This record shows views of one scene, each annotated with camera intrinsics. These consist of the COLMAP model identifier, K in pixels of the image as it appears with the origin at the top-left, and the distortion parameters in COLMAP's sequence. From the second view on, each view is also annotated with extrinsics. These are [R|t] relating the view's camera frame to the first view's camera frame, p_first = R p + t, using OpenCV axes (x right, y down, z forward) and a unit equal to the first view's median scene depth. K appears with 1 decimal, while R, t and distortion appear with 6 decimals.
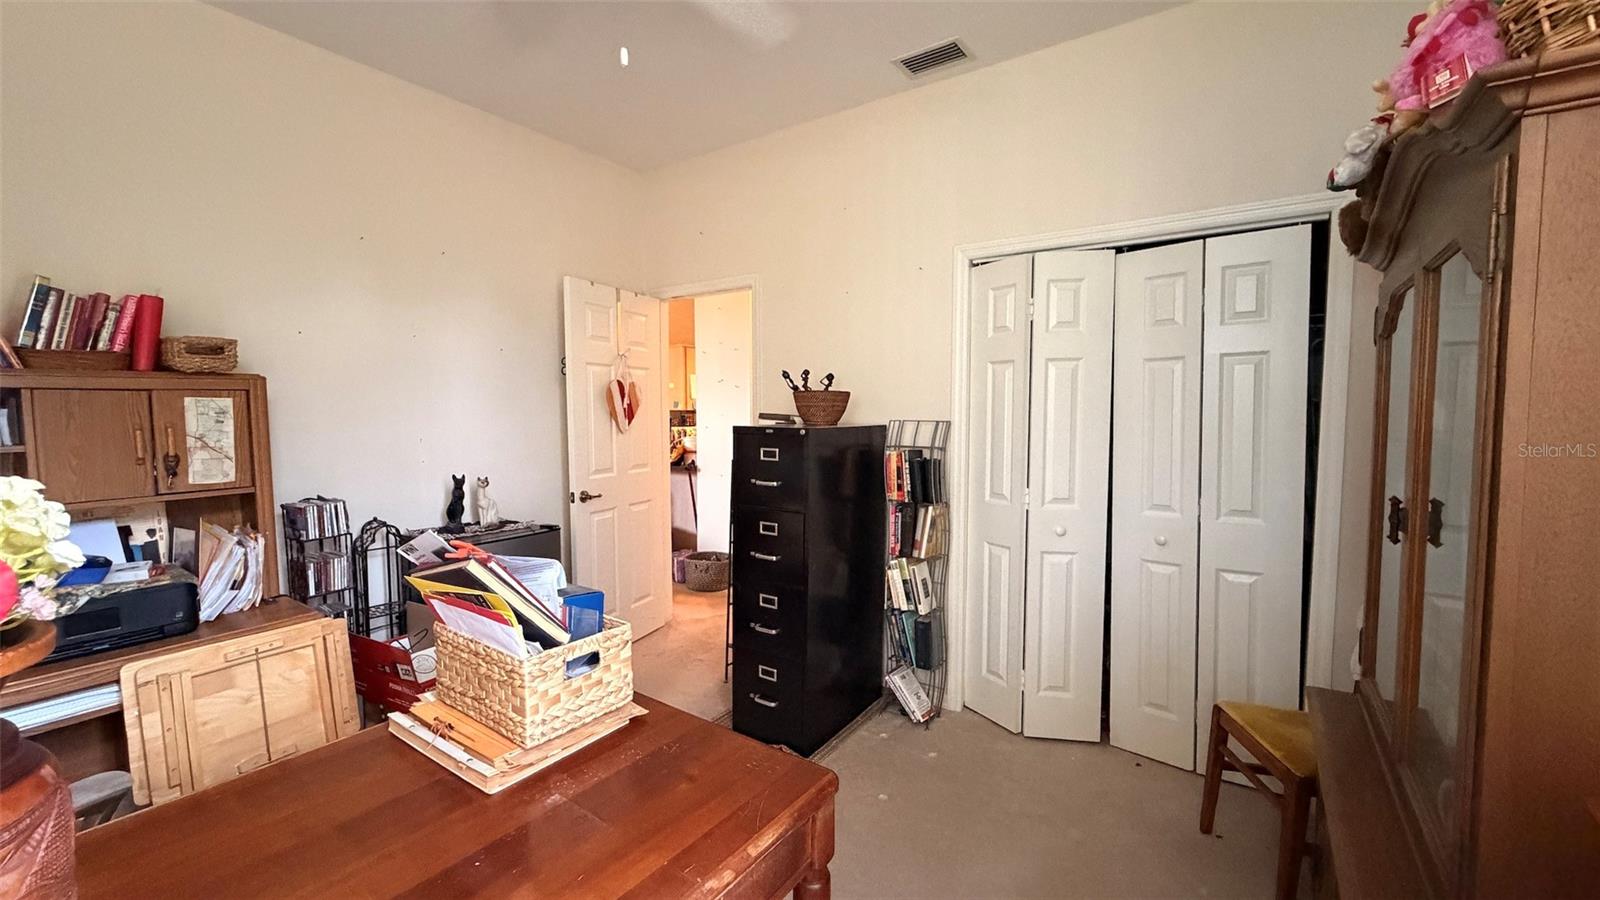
lens RADIAL K [[638.5, 0, 796.8], [0, 638.5, 452.3], [0, 0, 1]] dist [0.002278, -0.000834]
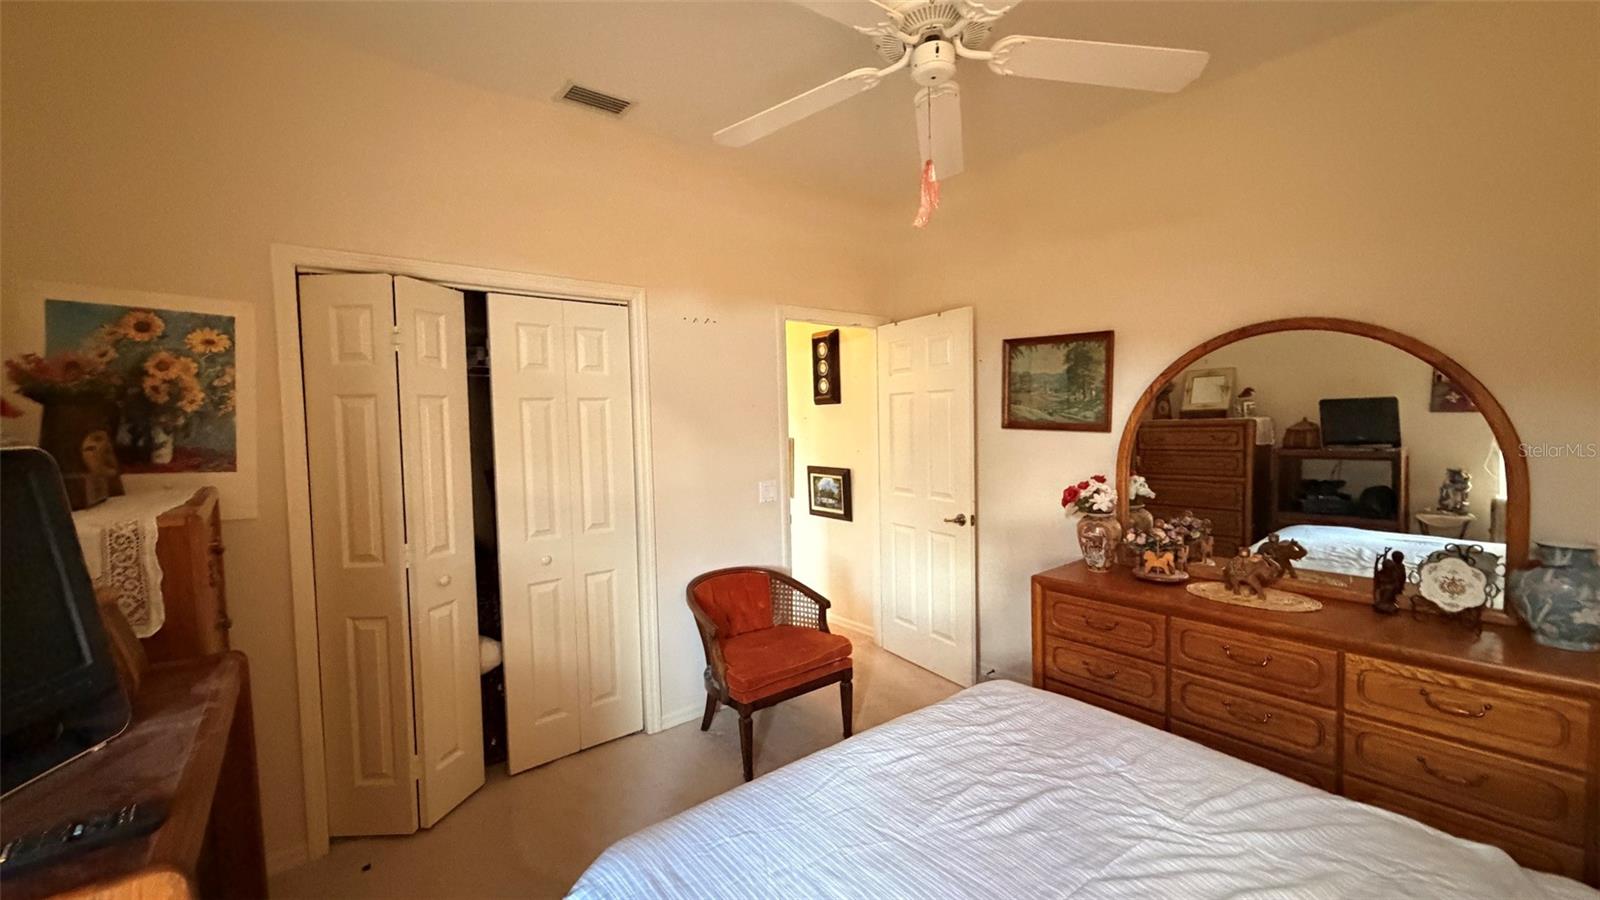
lens RADIAL K [[638.5, 0, 796.8], [0, 638.5, 452.3], [0, 0, 1]] dist [0.002278, -0.000834]
pose [[0.287371, -0.040470, 0.956964, -0.465410], [0.108494, 0.994052, 0.009458, -0.022093], [-0.951655, 0.101107, 0.290053, 0.306517]]
